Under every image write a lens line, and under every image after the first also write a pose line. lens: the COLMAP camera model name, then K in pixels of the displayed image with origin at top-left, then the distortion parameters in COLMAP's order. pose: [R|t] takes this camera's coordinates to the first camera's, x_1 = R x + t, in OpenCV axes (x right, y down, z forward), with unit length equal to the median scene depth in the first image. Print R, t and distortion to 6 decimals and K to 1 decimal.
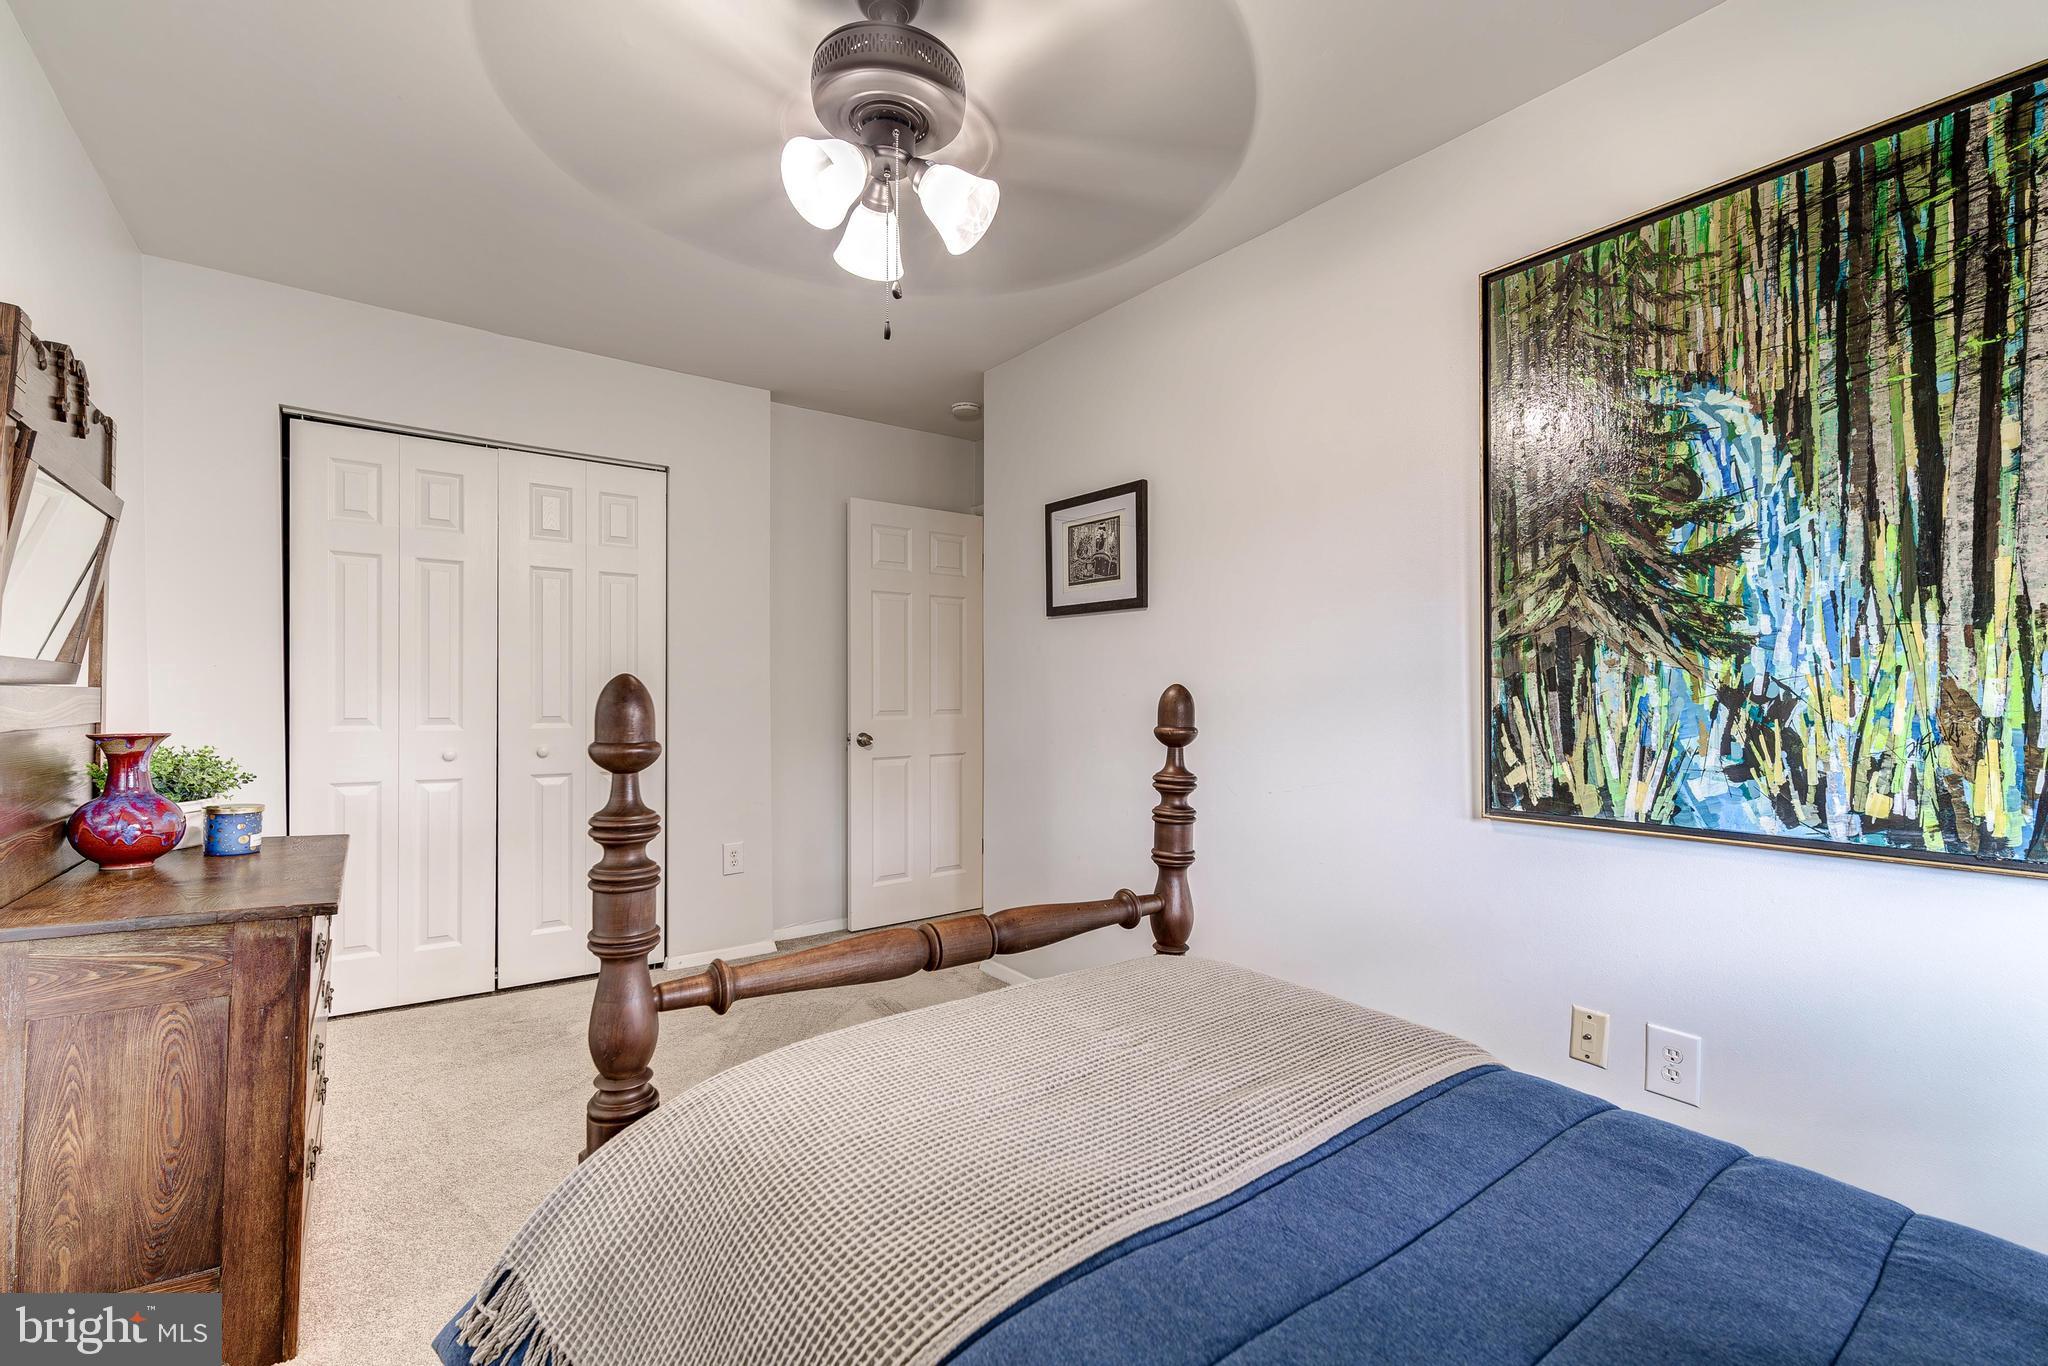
lens RADIAL K [[885.5, 0, 1030.2], [0, 885.5, 686.1], [0, 0, 1]] dist [0.003600, 0.000747]
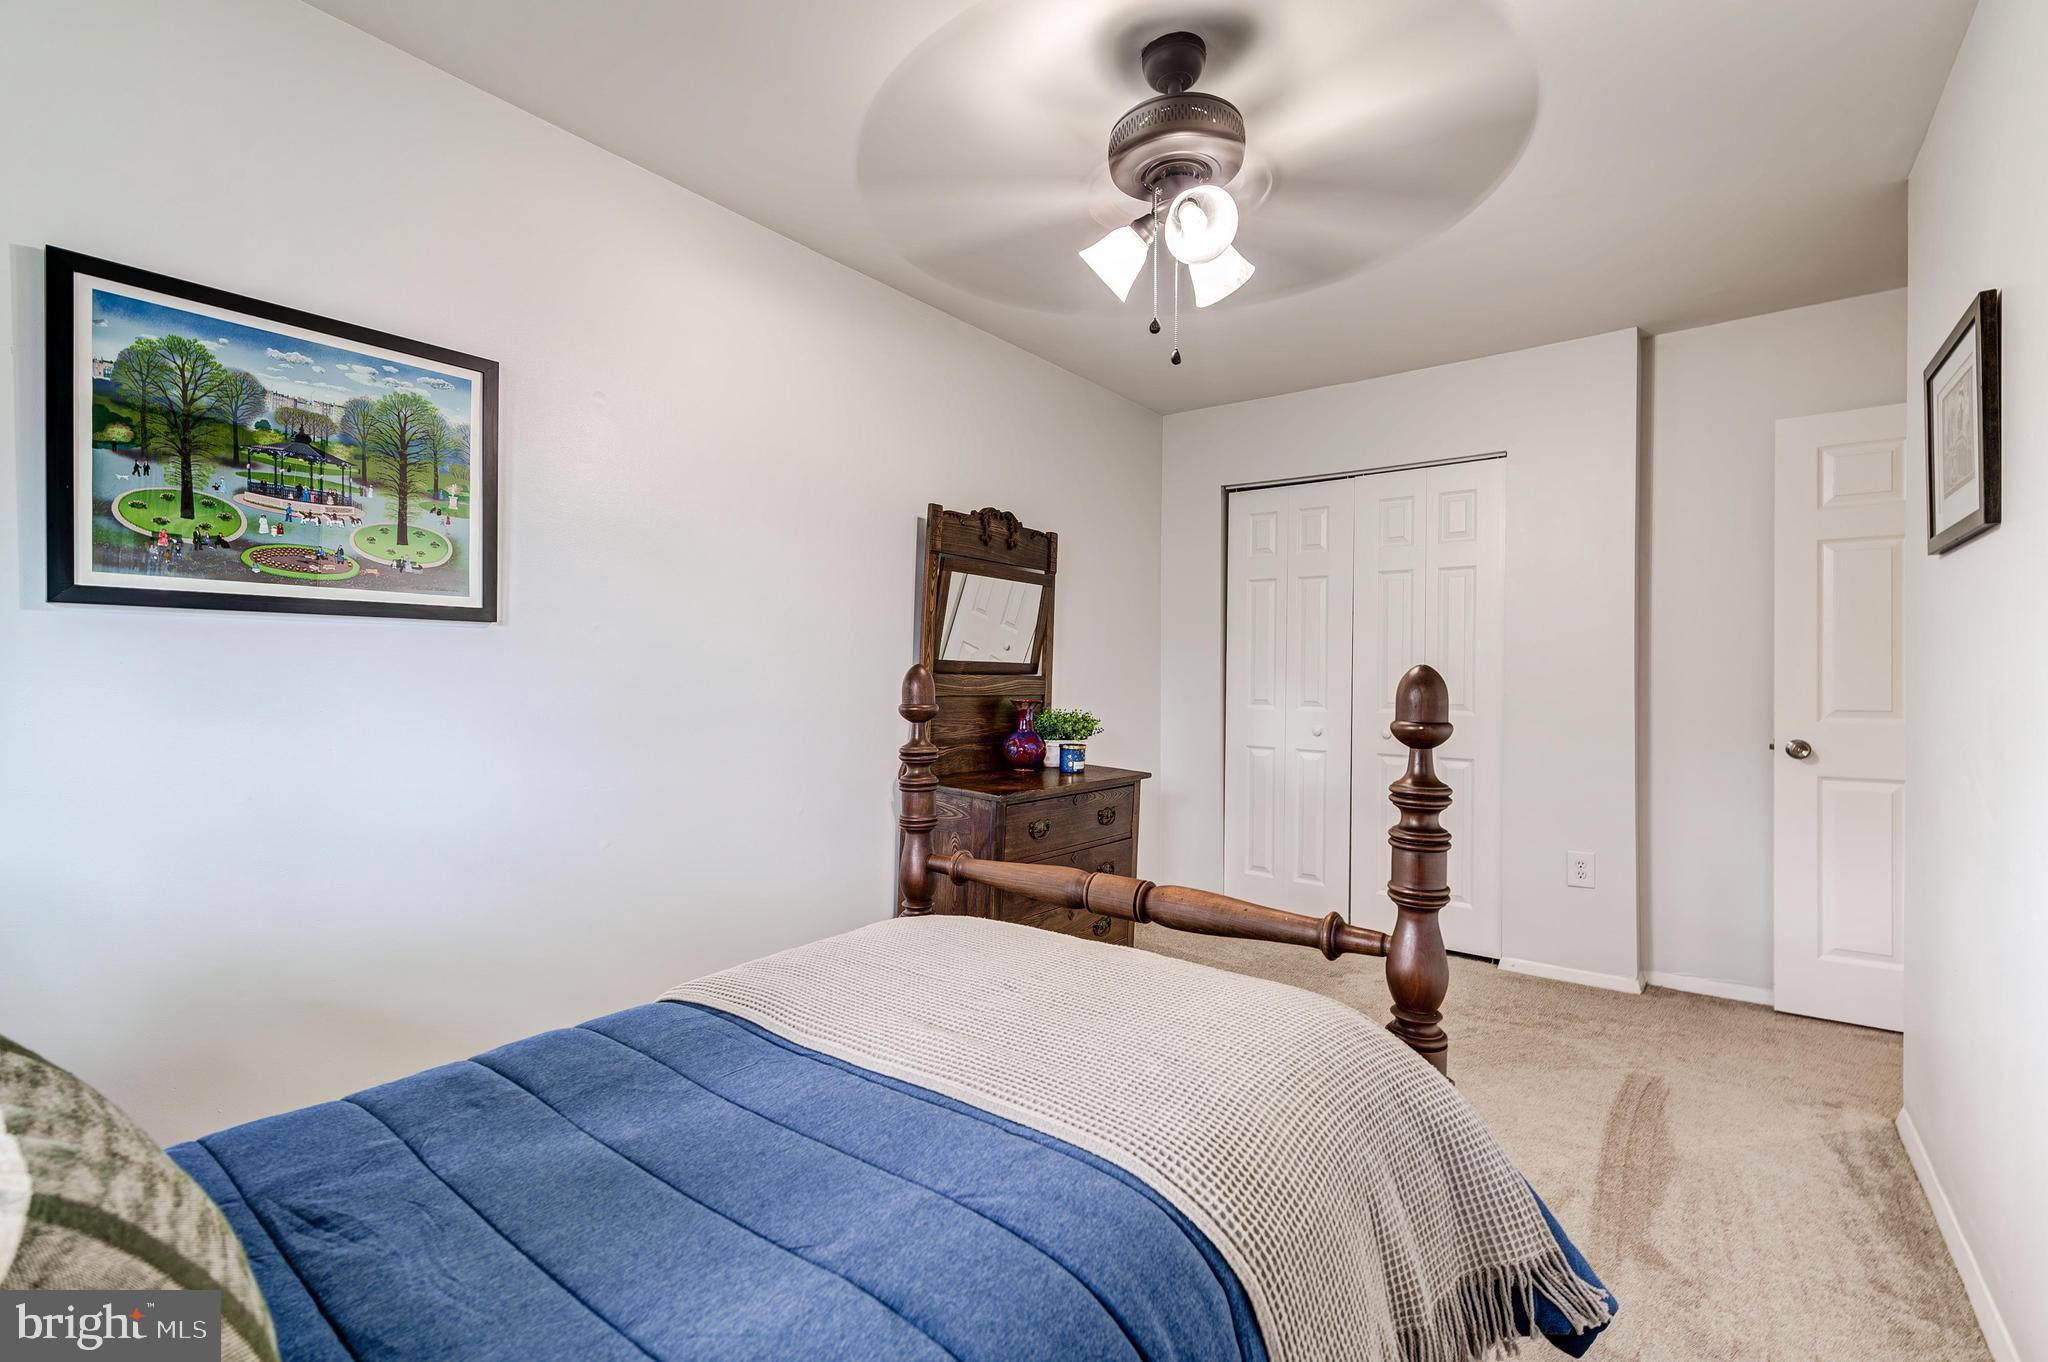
lens RADIAL K [[885.5, 0, 1025.3], [0, 885.5, 670.3], [0, 0, 1]] dist [0.003600, 0.000747]
pose [[0.286716, -0.010452, -0.957958, 0.731116], [-0.001330, 0.999935, -0.011307, 0.010972], [0.958015, 0.004516, 0.286684, 0.427503]]
